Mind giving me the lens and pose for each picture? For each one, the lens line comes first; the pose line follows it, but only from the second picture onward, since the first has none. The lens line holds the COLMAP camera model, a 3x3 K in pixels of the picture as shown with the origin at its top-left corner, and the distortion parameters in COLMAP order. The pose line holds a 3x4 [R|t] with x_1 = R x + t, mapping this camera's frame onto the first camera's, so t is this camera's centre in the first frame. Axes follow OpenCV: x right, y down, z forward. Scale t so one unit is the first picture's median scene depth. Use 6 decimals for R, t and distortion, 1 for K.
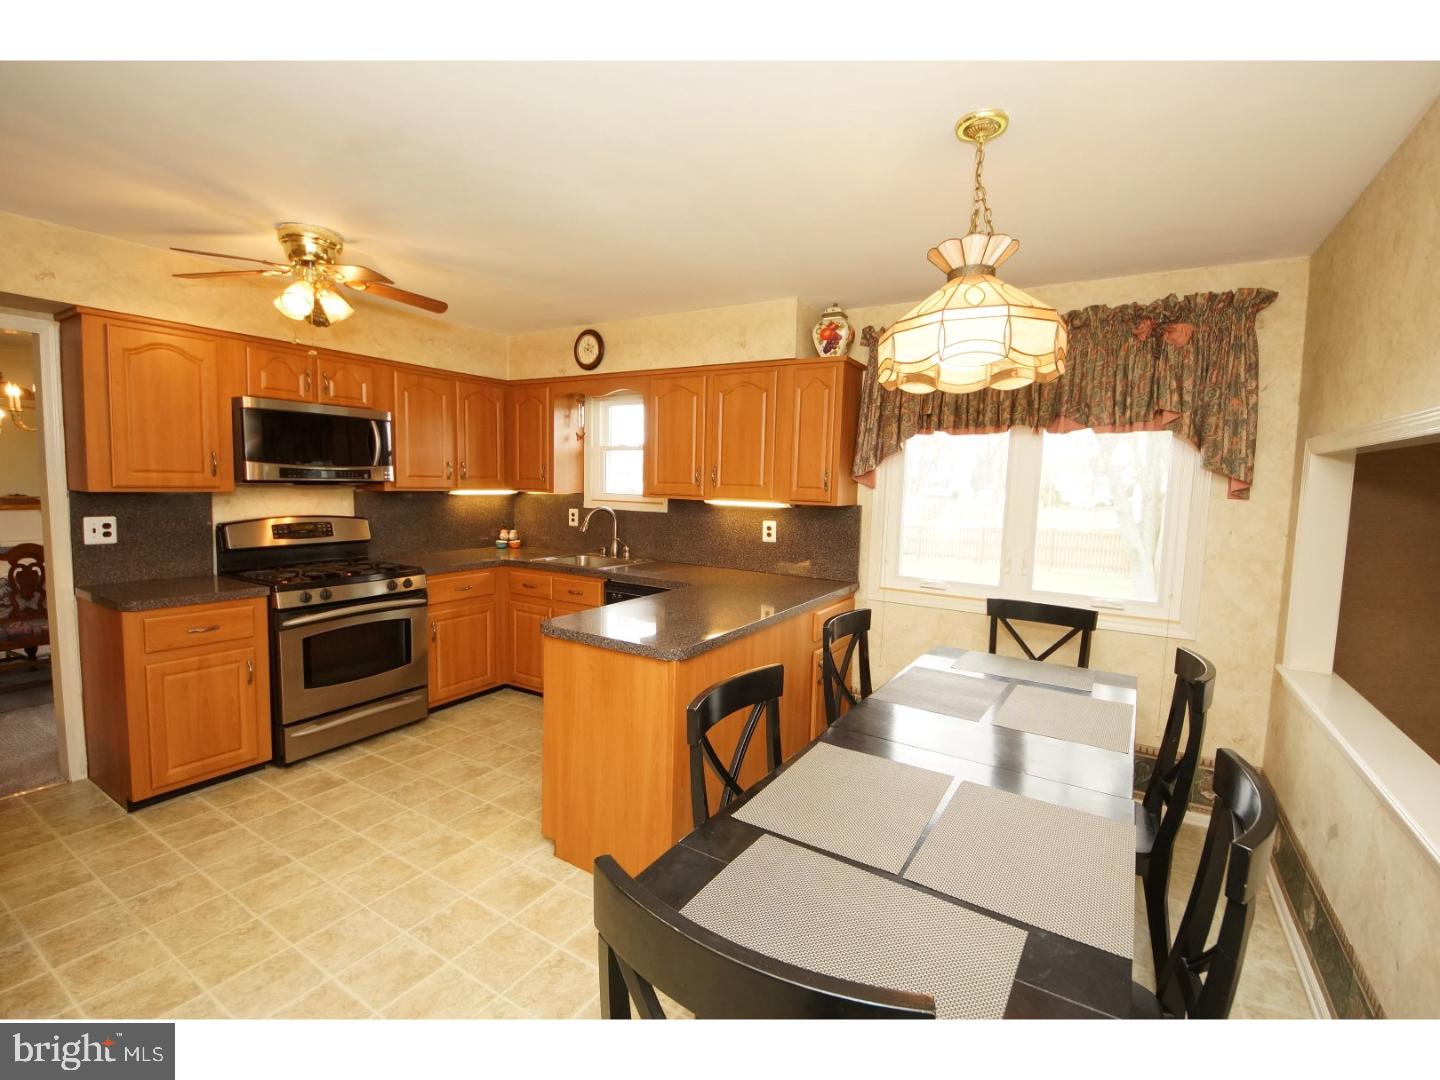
lens RADIAL K [[652.9, 0, 736.9], [0, 652.9, 535.6], [0, 0, 1]] dist [0.033368, -0.032235]
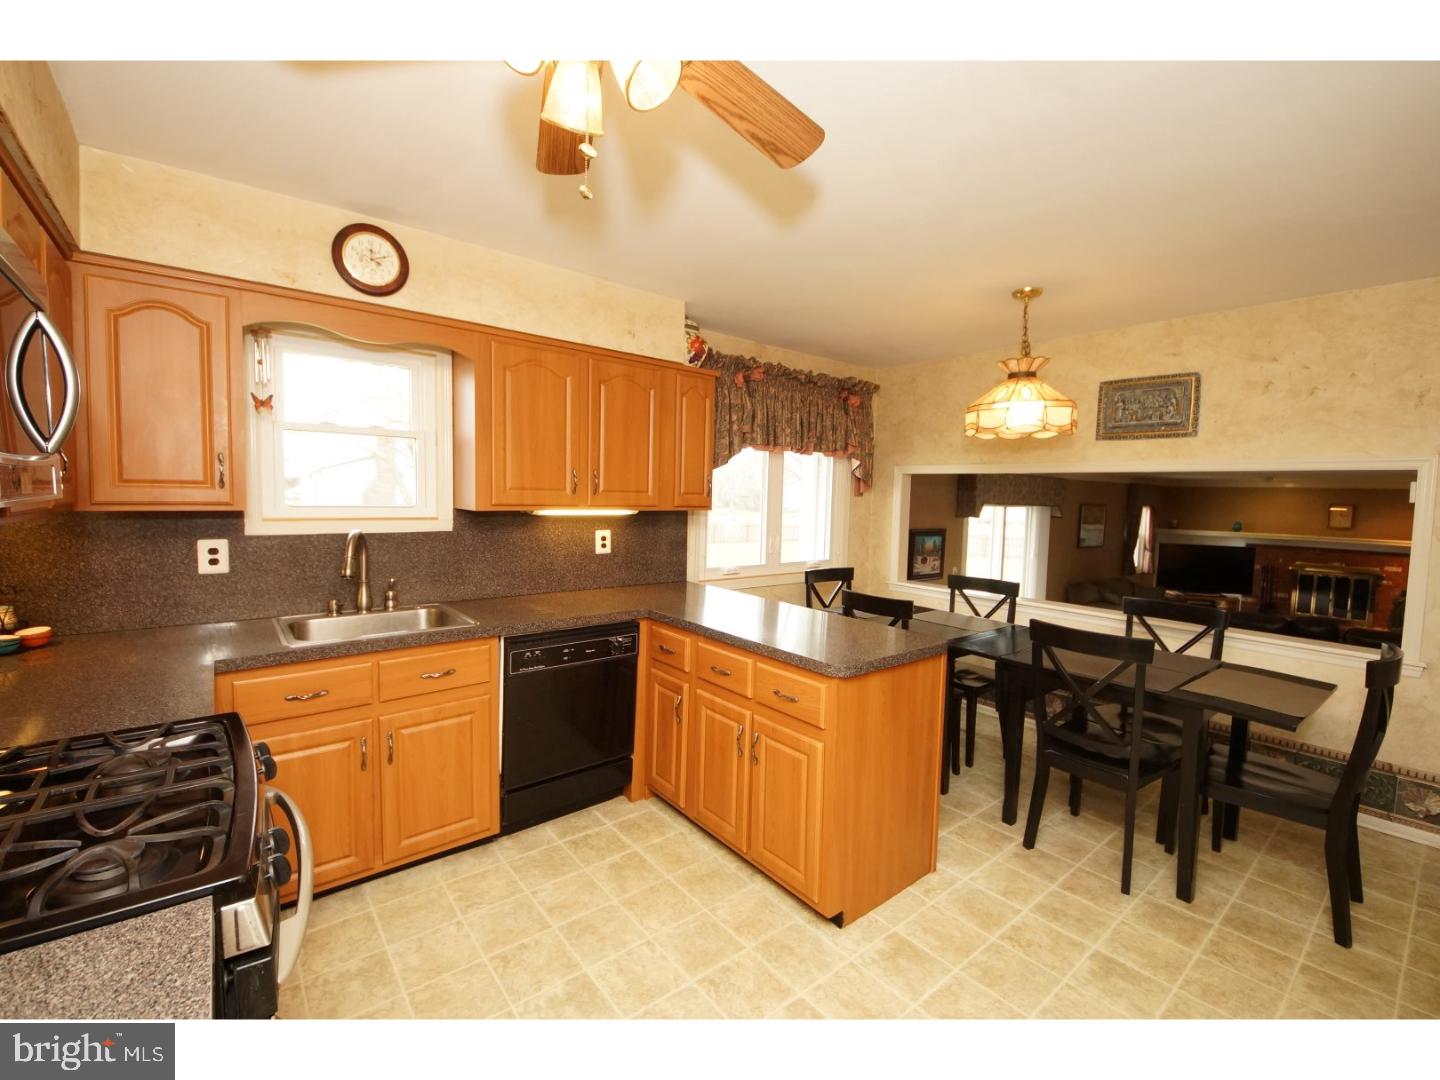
lens RADIAL K [[605.8, 0, 724.2], [0, 605.8, 533.8], [0, 0, 1]] dist [0.027670, -0.029822]
pose [[0.326108, -0.082843, 0.941696, -0.745225], [0.065558, 0.995736, 0.064894, -0.066277], [-0.943057, 0.040574, 0.330148, 0.618476]]
